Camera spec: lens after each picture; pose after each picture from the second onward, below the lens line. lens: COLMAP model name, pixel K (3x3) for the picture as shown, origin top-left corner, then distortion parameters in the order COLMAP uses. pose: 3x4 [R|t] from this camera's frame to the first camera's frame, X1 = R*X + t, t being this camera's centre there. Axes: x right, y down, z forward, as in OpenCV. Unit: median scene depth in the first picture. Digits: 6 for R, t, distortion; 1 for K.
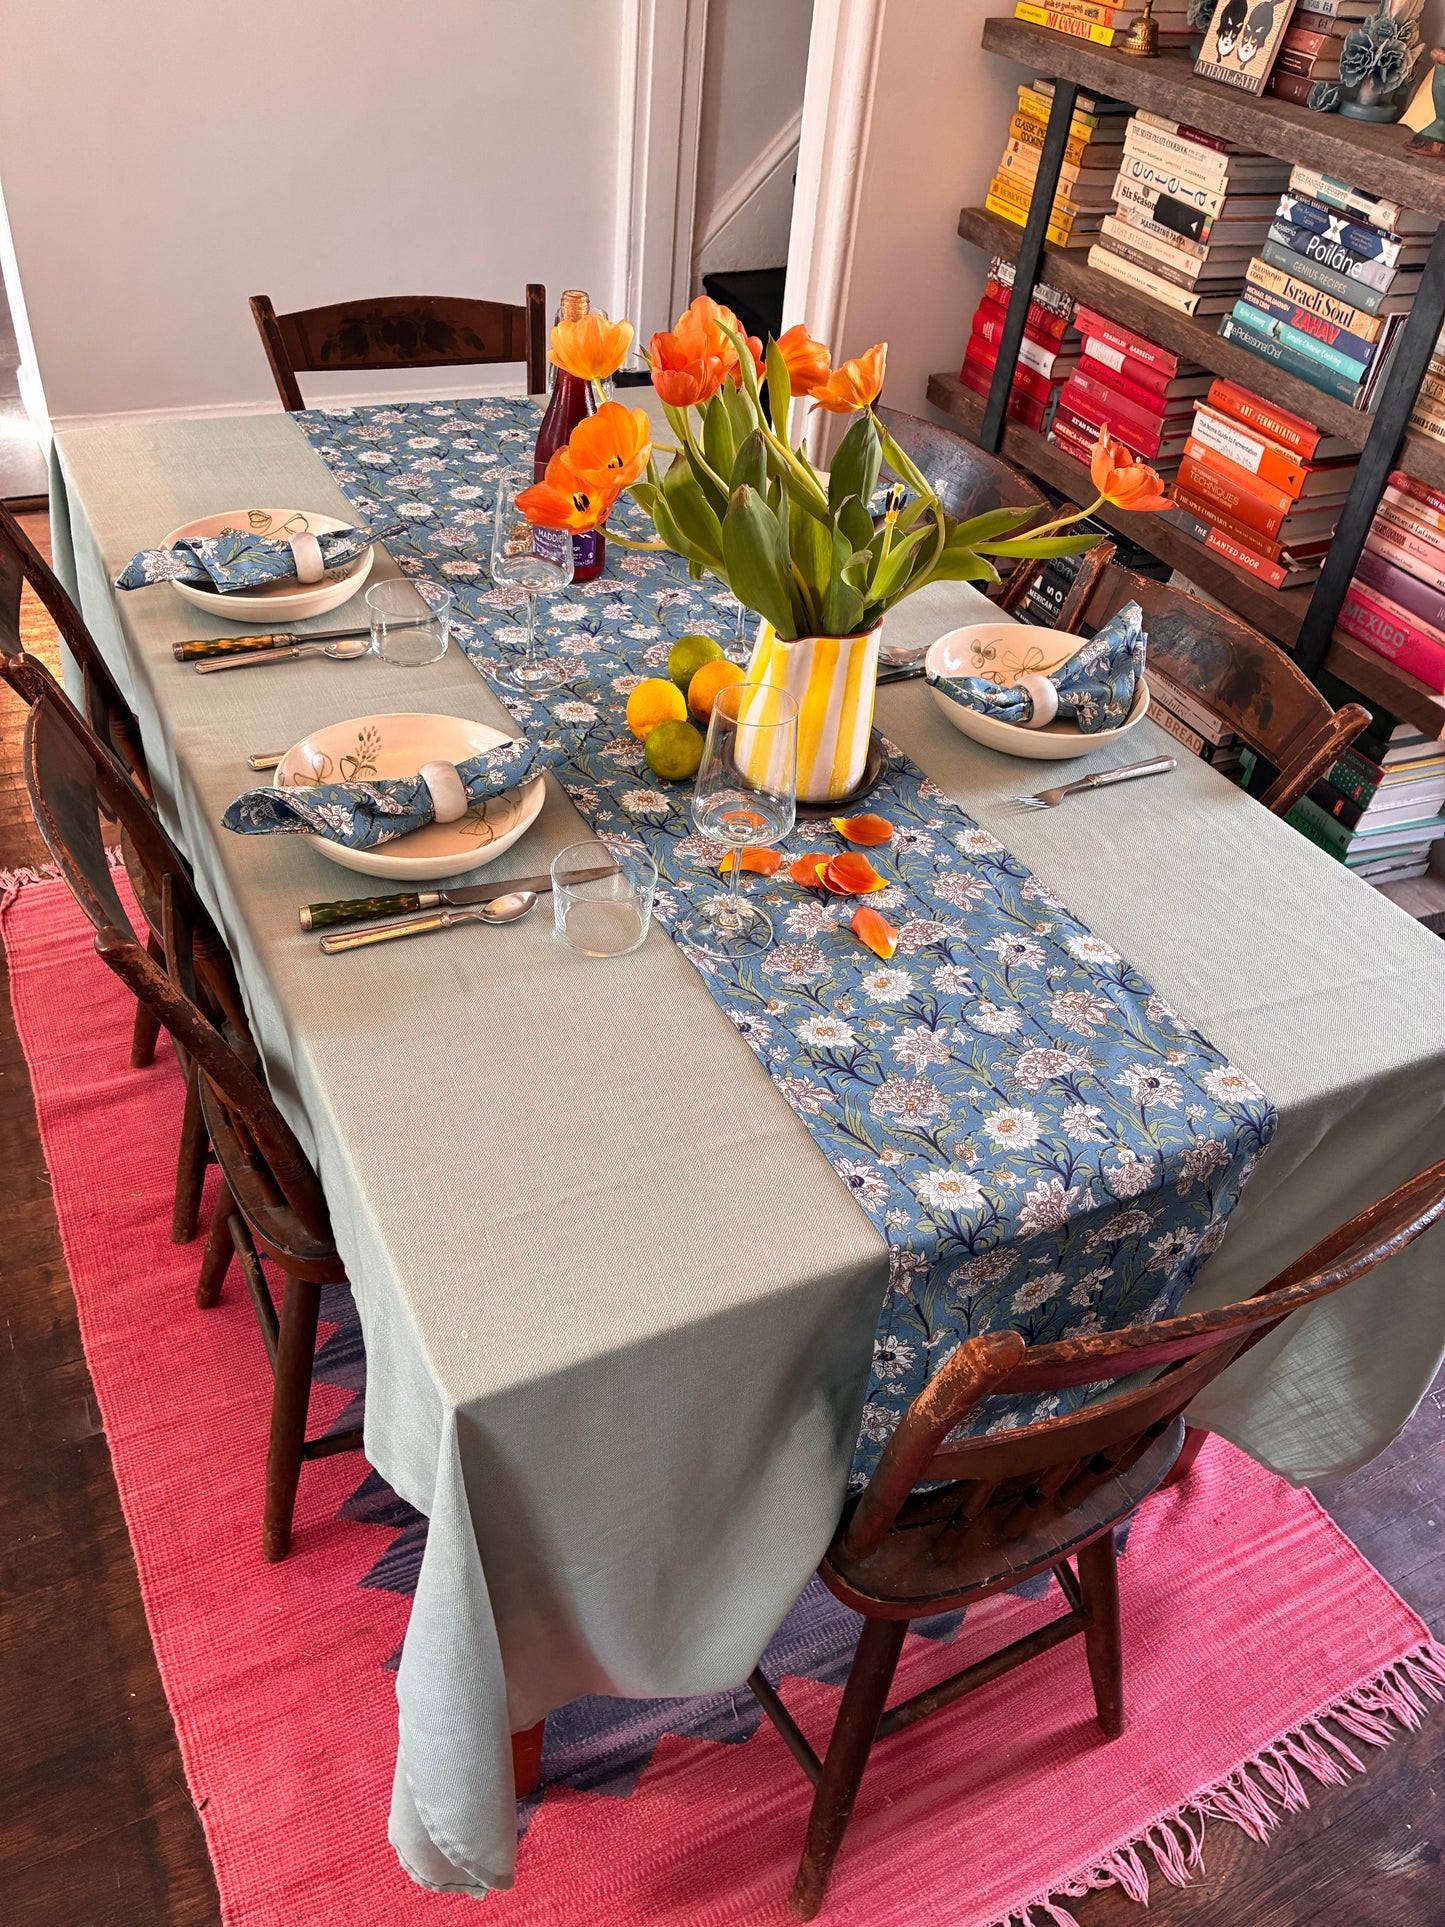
lens RADIAL K [[1490.2, 0, 714.6], [0, 1490.2, 949.2], [0, 0, 1]] dist [0.058401, -0.086732]
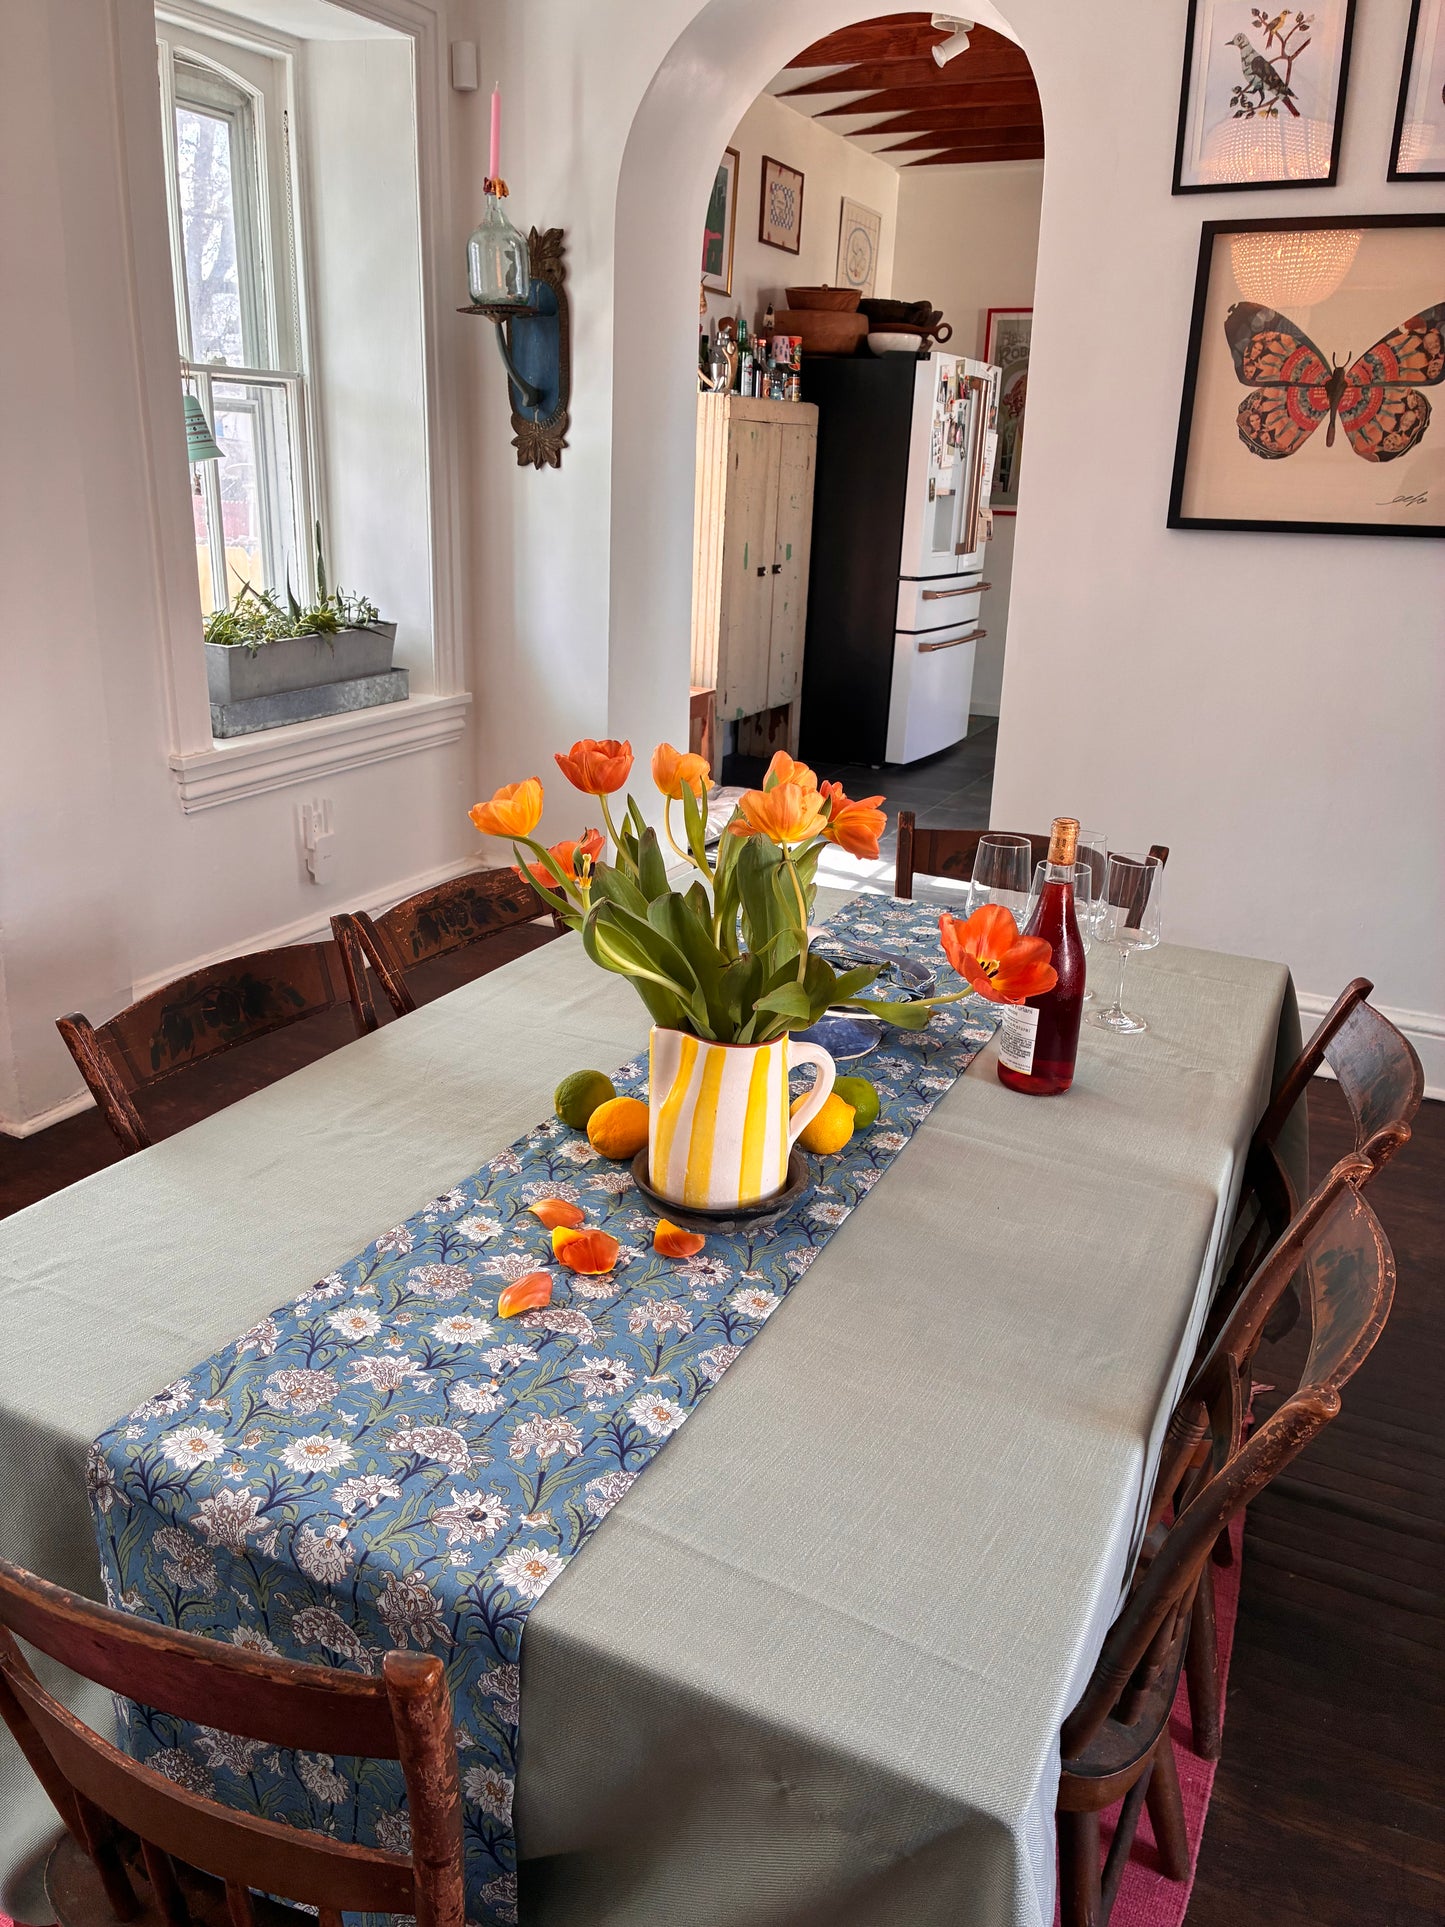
lens RADIAL K [[1490.2, 0, 713.1], [0, 1490.2, 915.7], [0, 0, 1]] dist [0.058401, -0.086732]
pose [[0.615632, 0.178534, -0.767544, 0.532491], [-0.487261, 0.851728, -0.192706, -0.056441], [0.619334, 0.492630, 0.611344, 0.215812]]
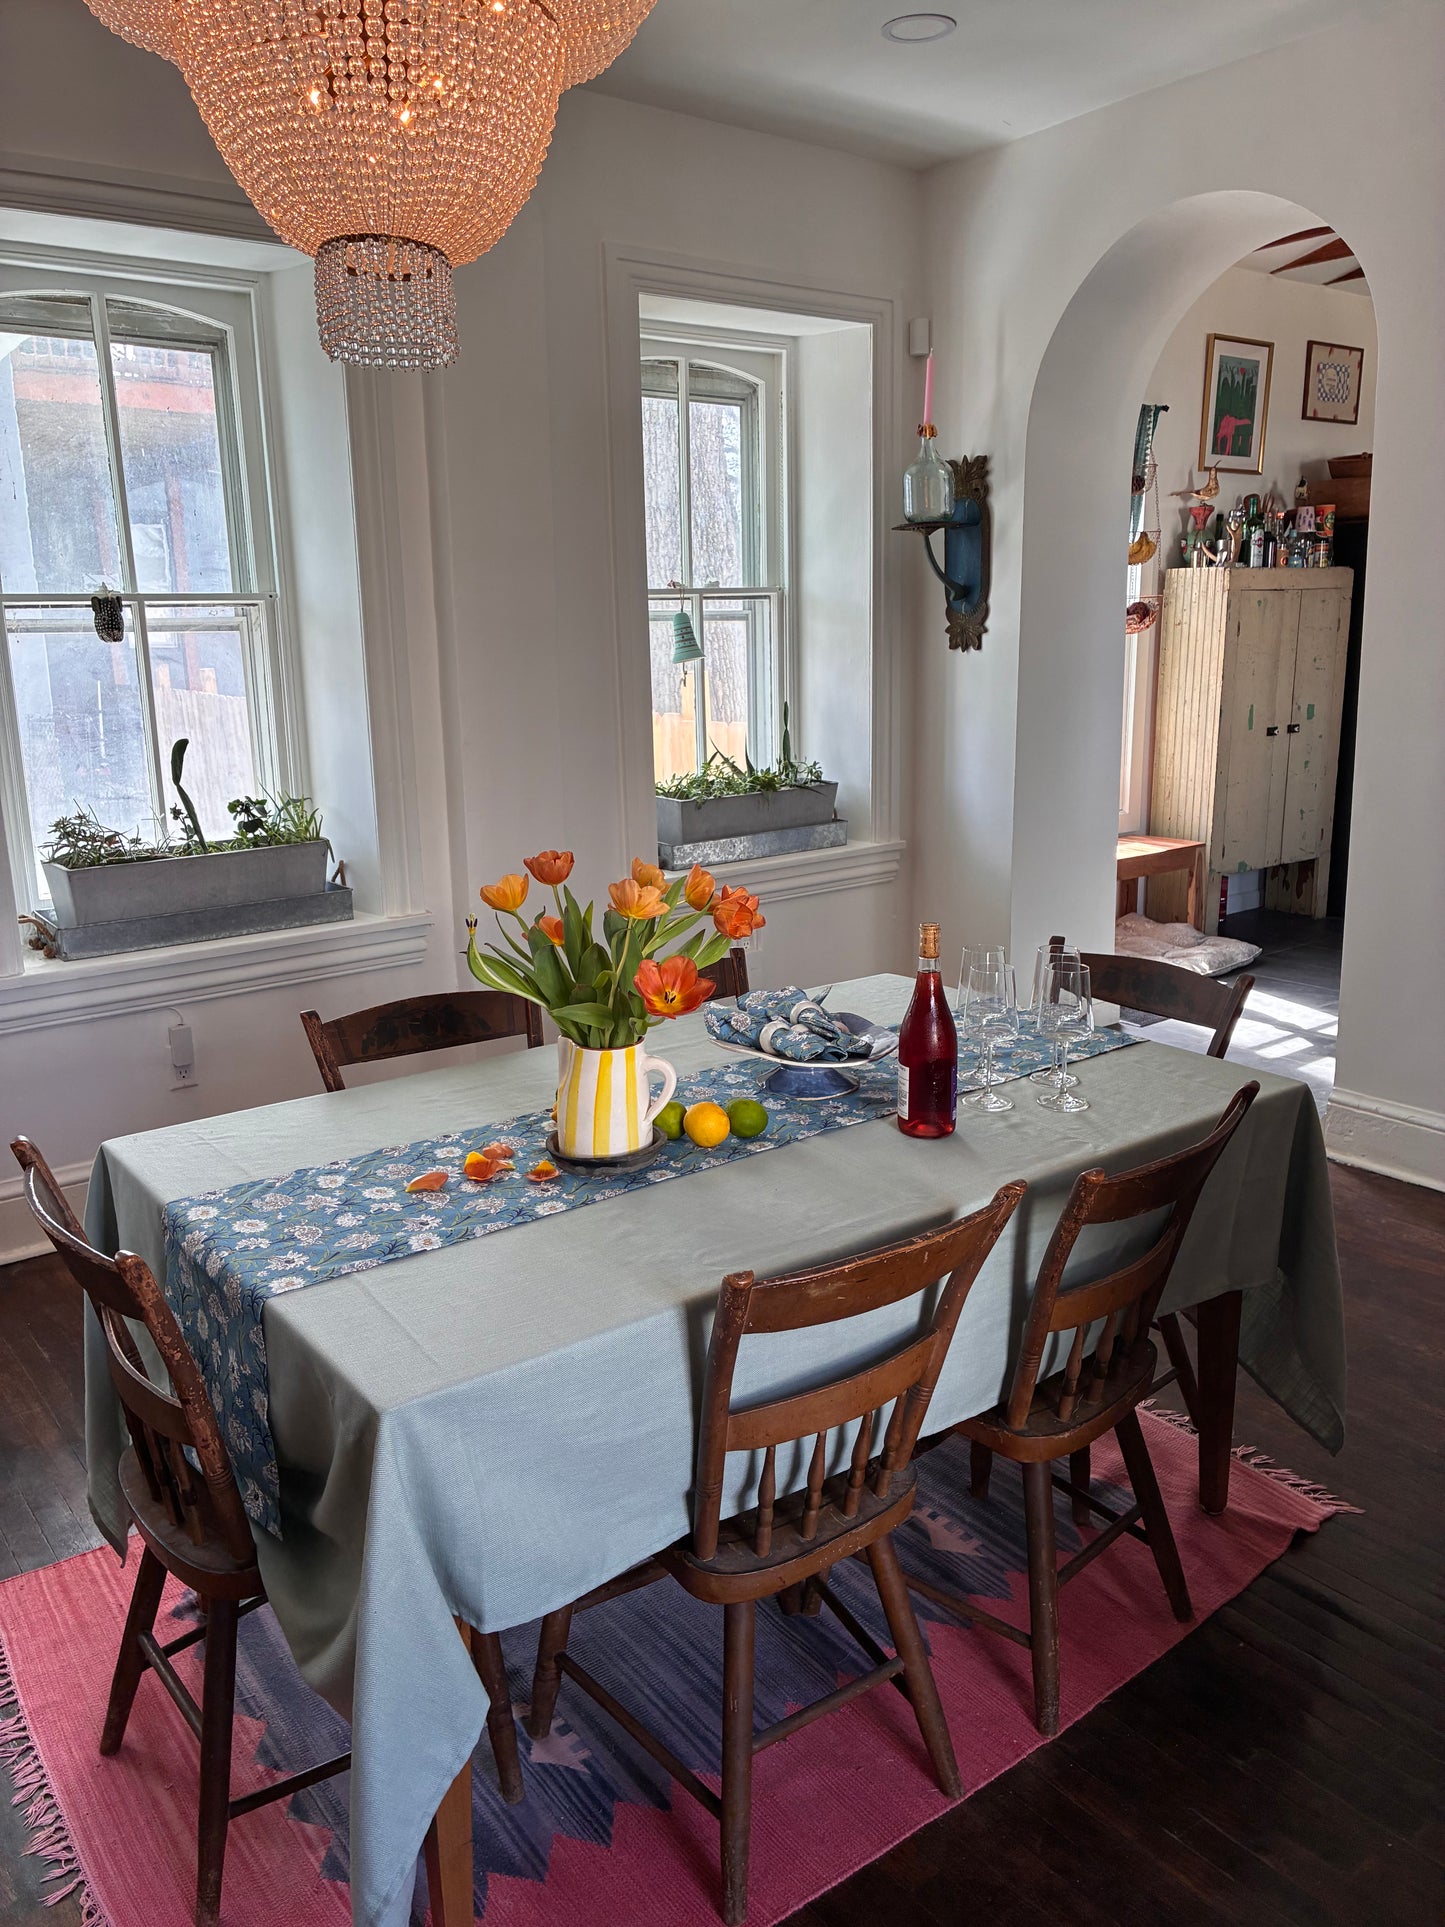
lens RADIAL K [[1490.2, 0, 698.6], [0, 1490.2, 890.5], [0, 0, 1]] dist [0.058401, -0.086732]
pose [[0.169915, 0.097115, -0.980662, 1.012734], [-0.594282, 0.803918, -0.023357, -0.237922], [0.786103, 0.586758, 0.194311, 0.442712]]
